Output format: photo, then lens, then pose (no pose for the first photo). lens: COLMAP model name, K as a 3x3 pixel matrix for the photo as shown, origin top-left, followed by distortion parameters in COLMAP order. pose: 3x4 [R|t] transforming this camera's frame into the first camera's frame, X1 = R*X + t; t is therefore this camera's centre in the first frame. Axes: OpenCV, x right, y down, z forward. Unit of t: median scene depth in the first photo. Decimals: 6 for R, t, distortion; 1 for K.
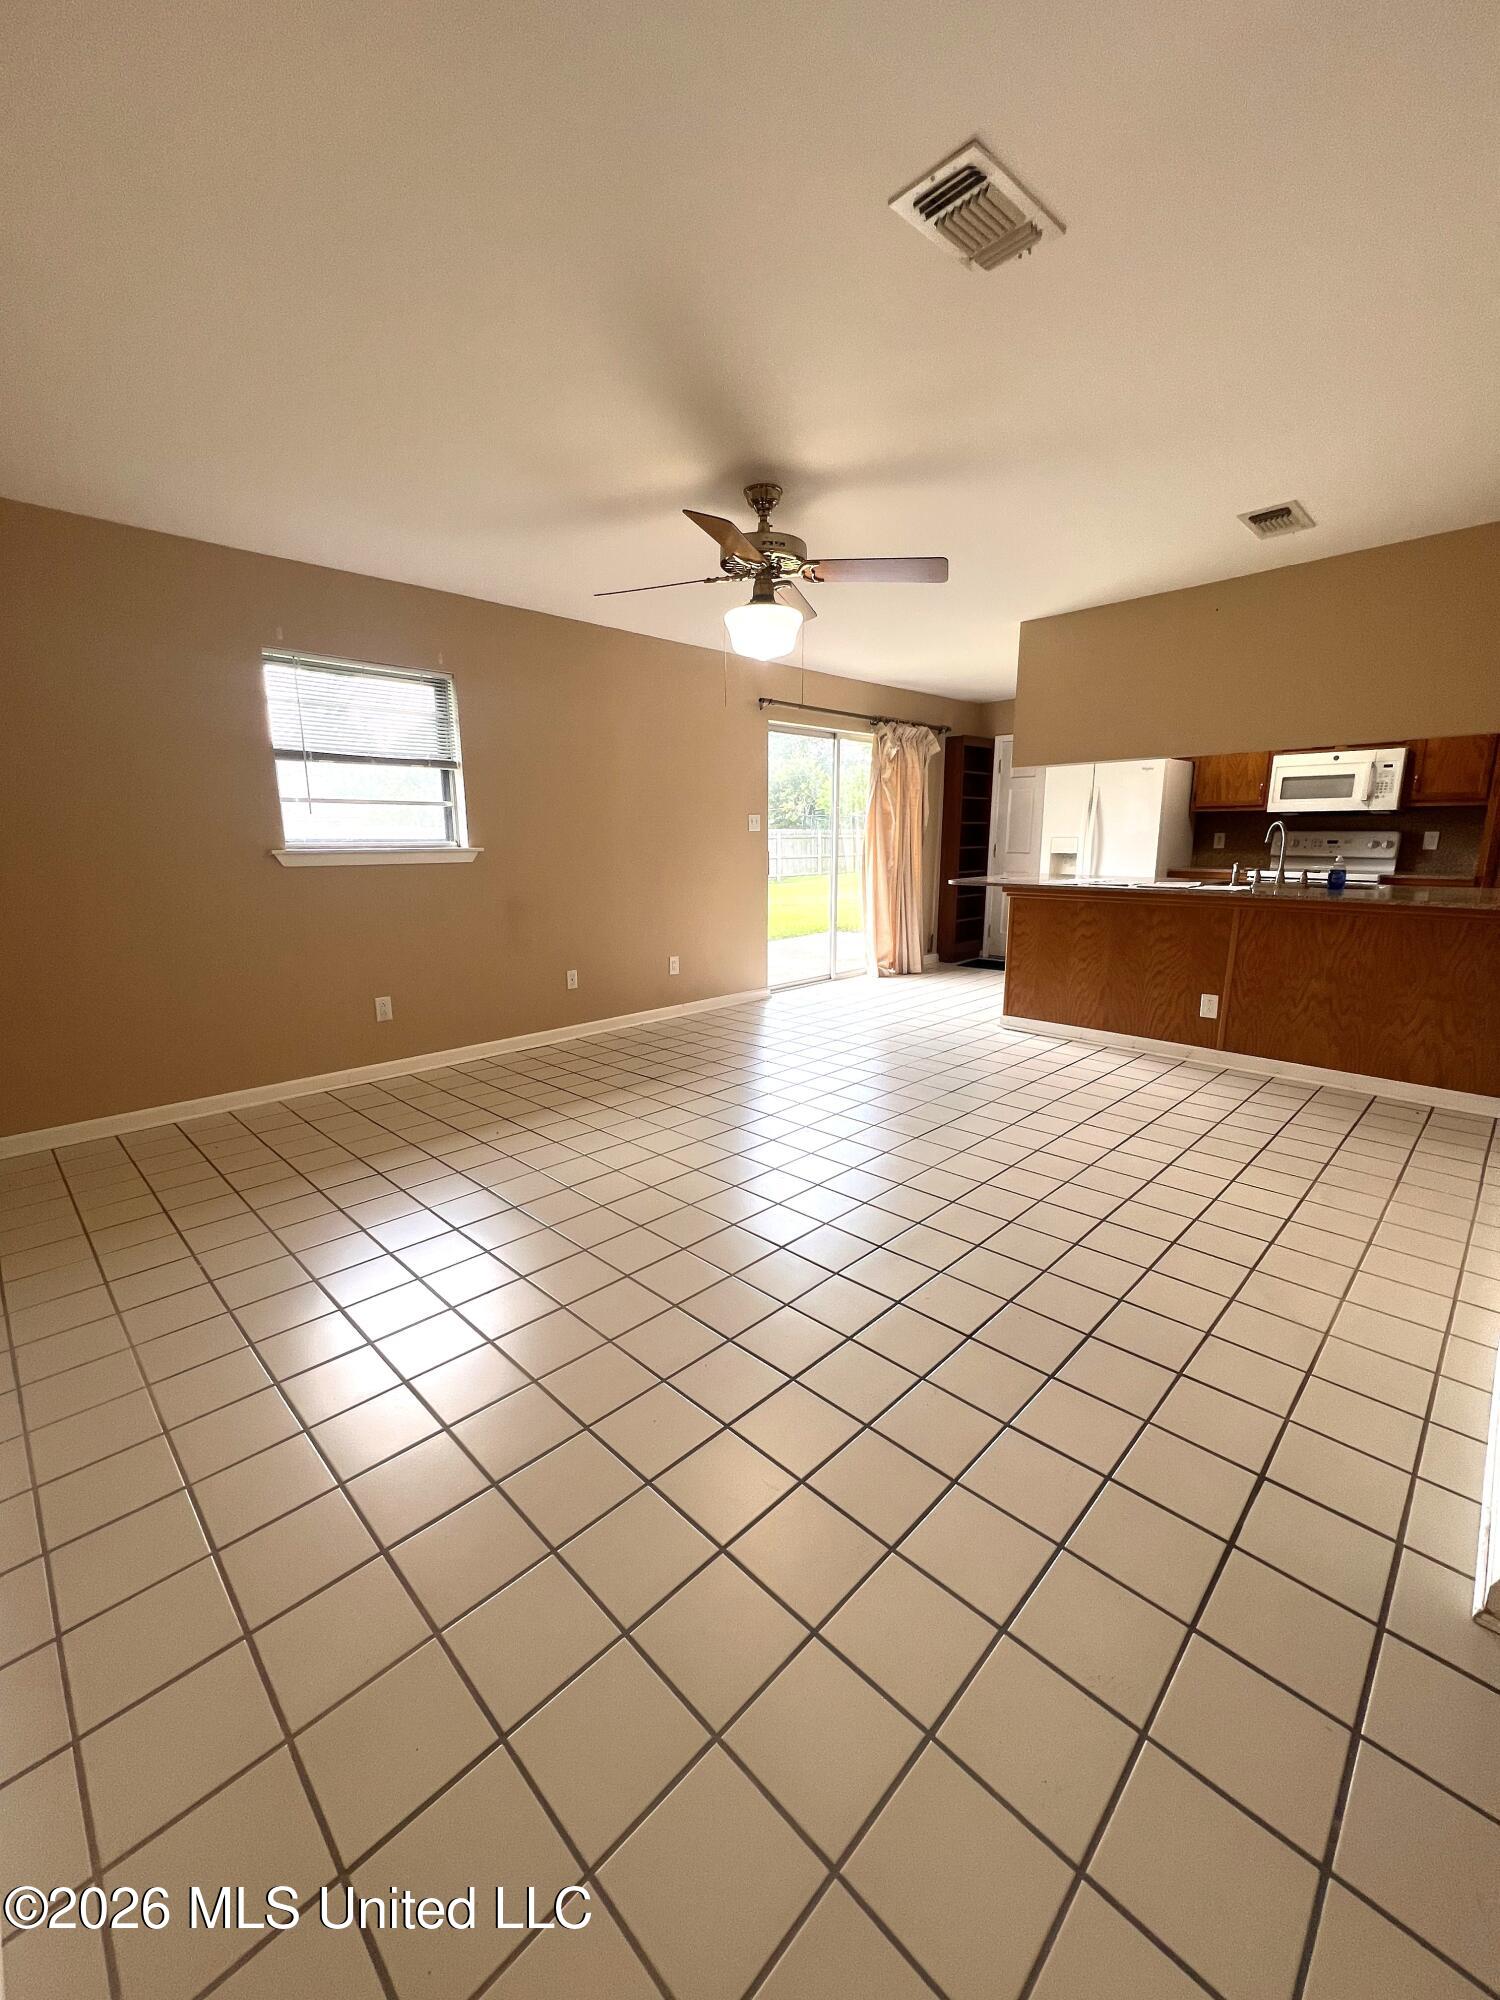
lens RADIAL K [[800.4, 0, 754.6], [0, 800.4, 999.3], [0, 0, 1]] dist [0.002581, 0.000013]
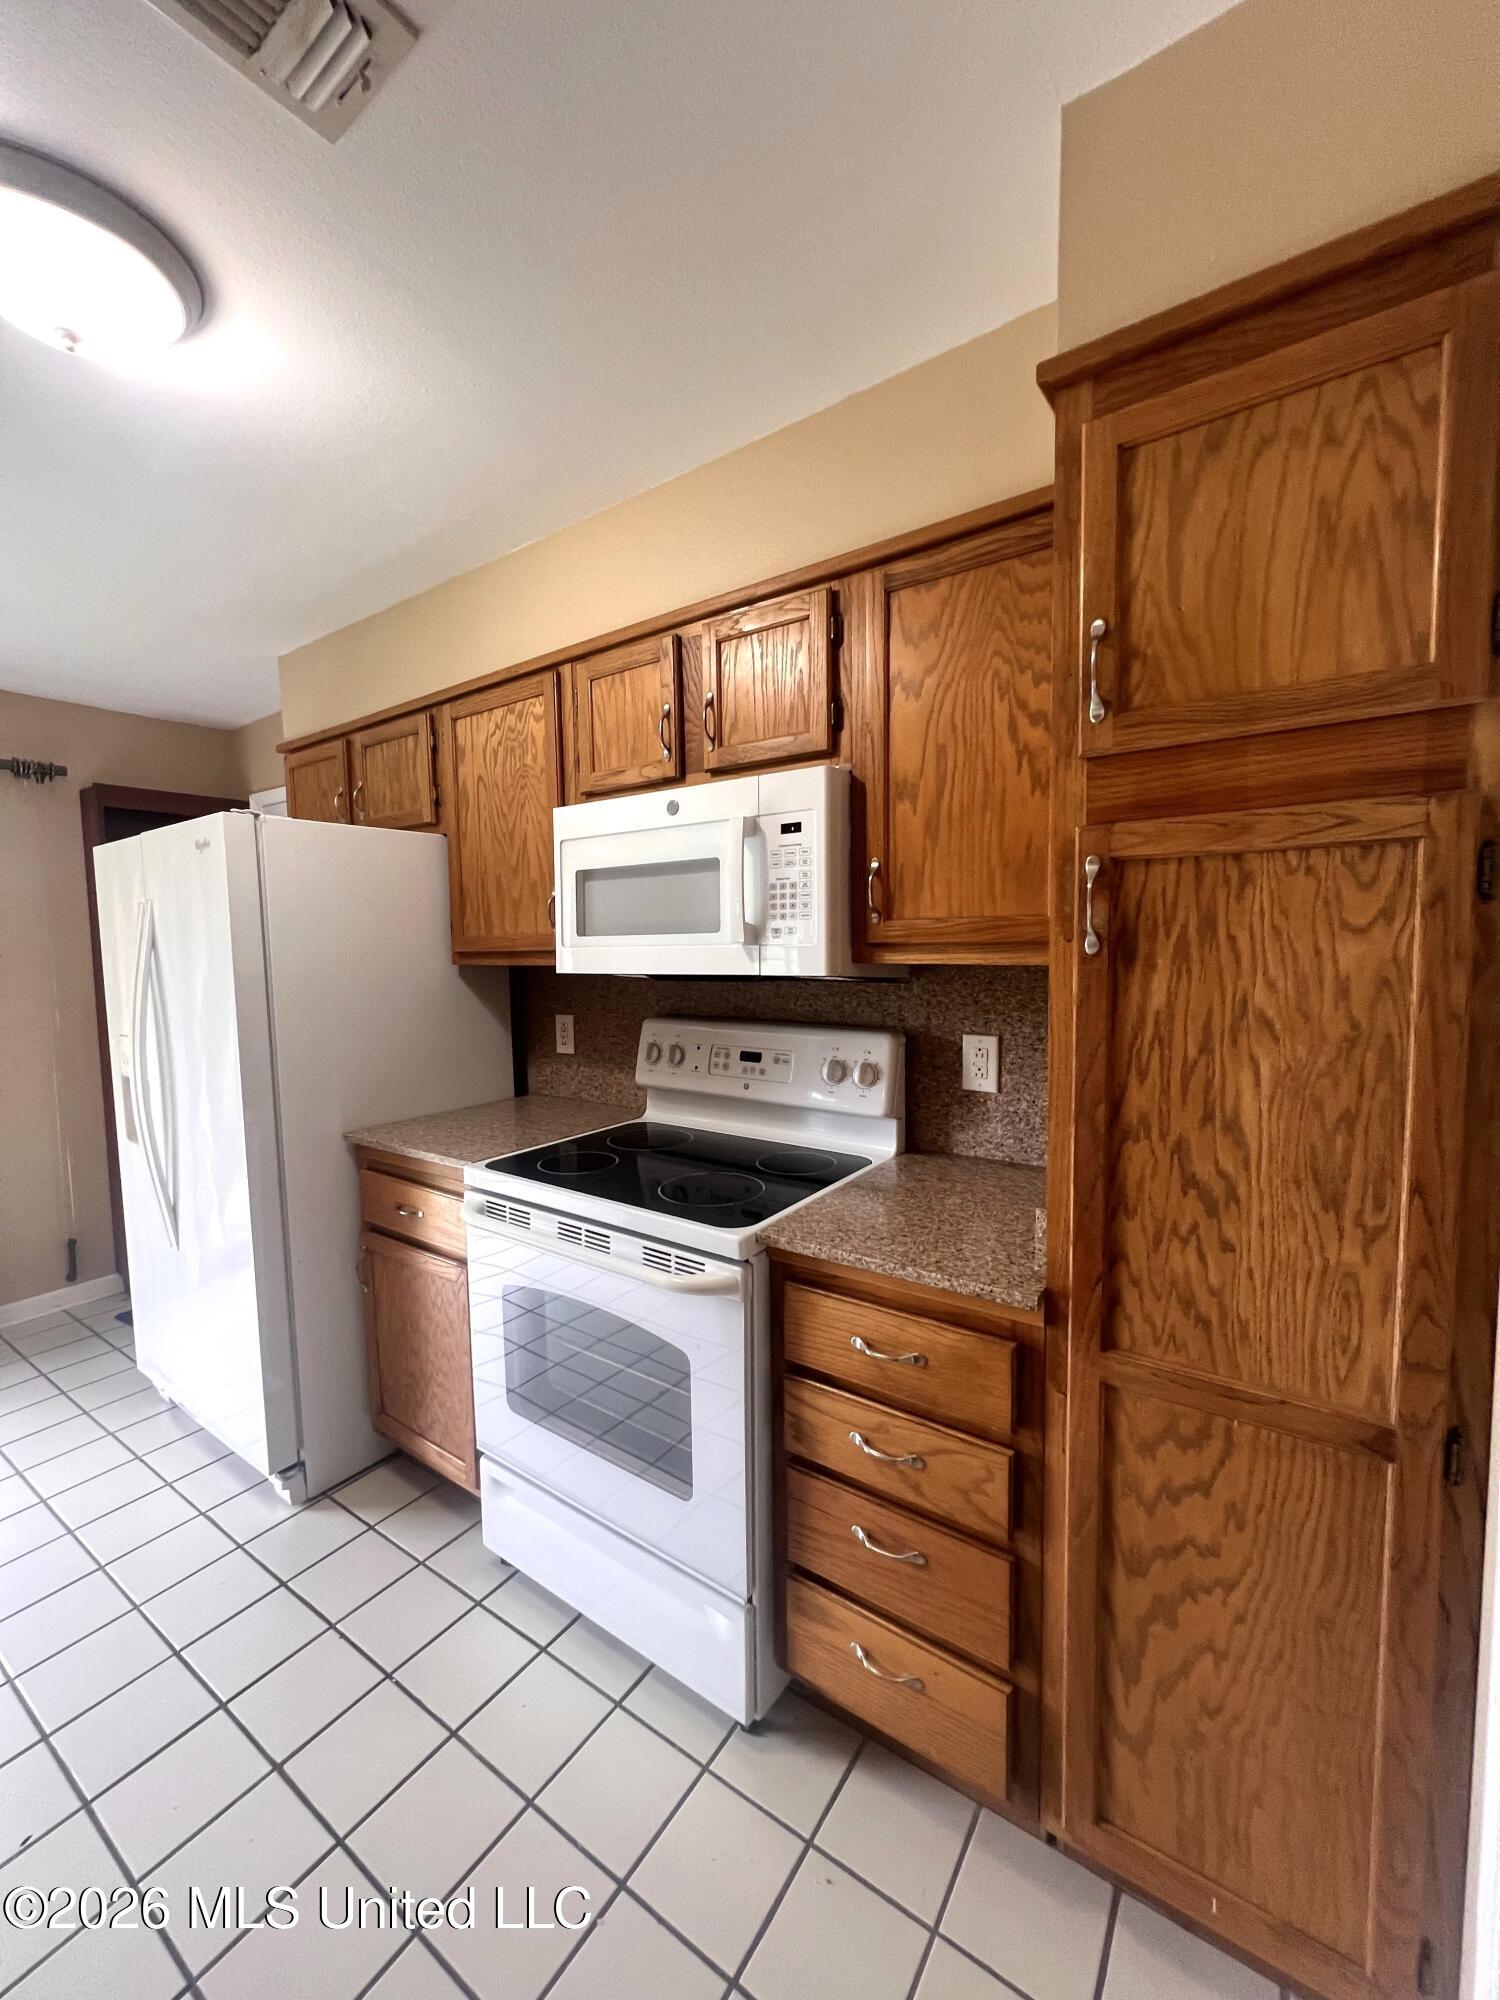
lens RADIAL K [[800.4, 0, 749.8], [0, 800.4, 1002.8], [0, 0, 1]] dist [0.002581, 0.000013]
pose [[0.985587, -0.026853, 0.167022, 0.625276], [0.048091, 0.991060, -0.124444, -0.166243], [-0.162187, 0.130683, 0.978068, 0.626258]]
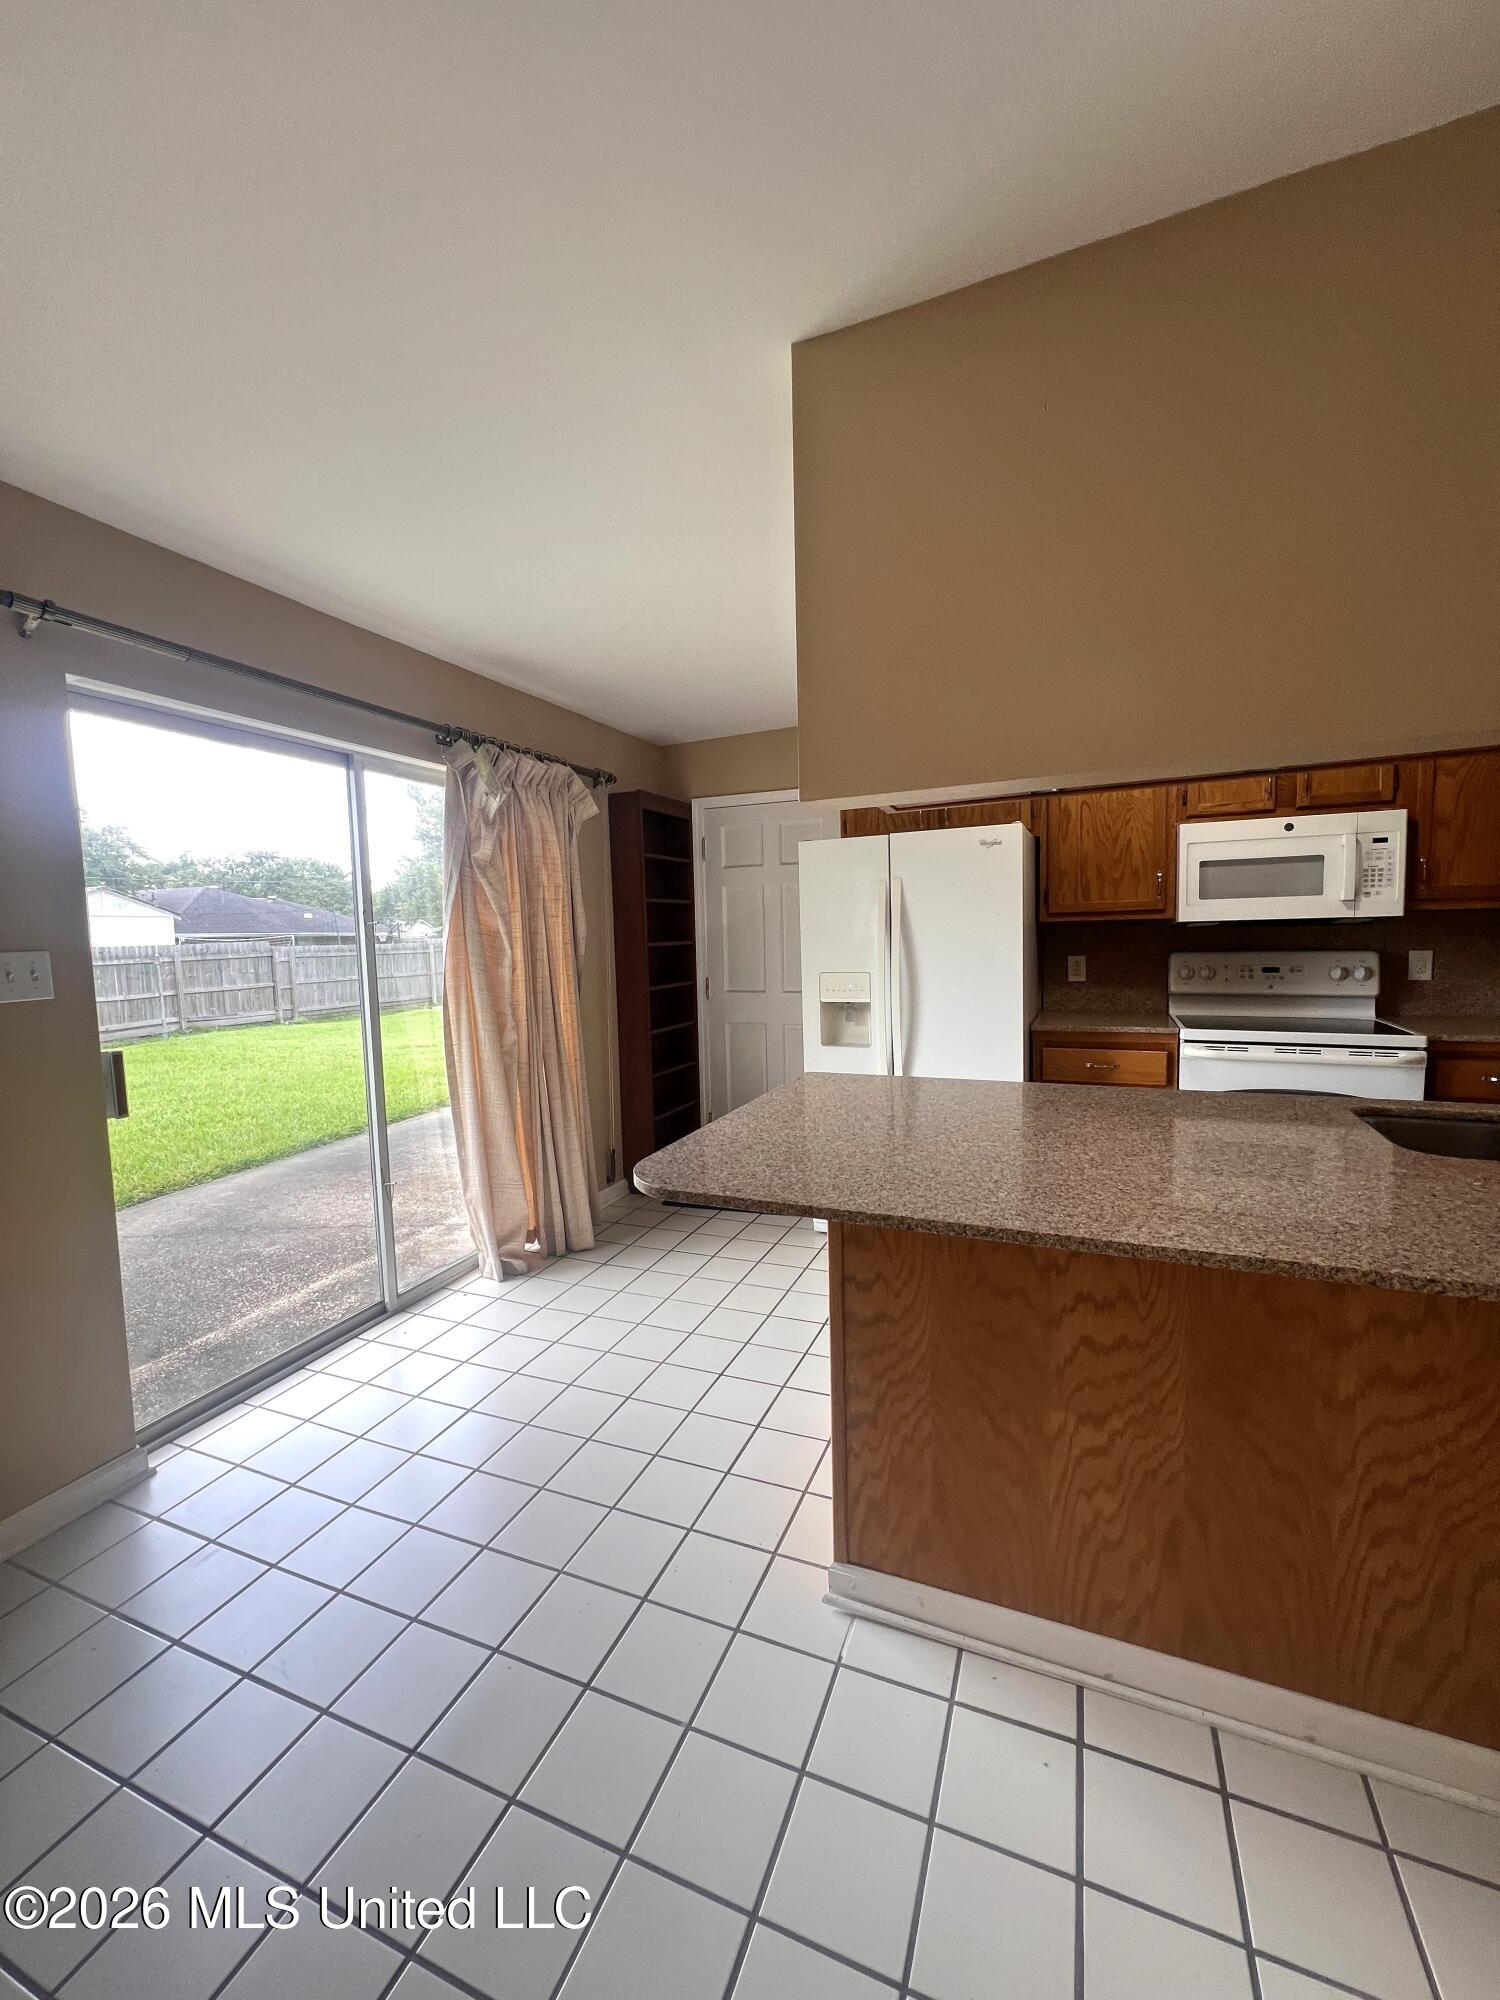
lens RADIAL K [[800.4, 0, 756.1], [0, 800.4, 997.5], [0, 0, 1]] dist [0.002581, 0.000013]
pose [[0.926010, -0.049600, 0.374227, 0.142791], [0.097964, 0.988943, -0.111334, -0.139165], [-0.364567, 0.139757, 0.920629, 0.564497]]
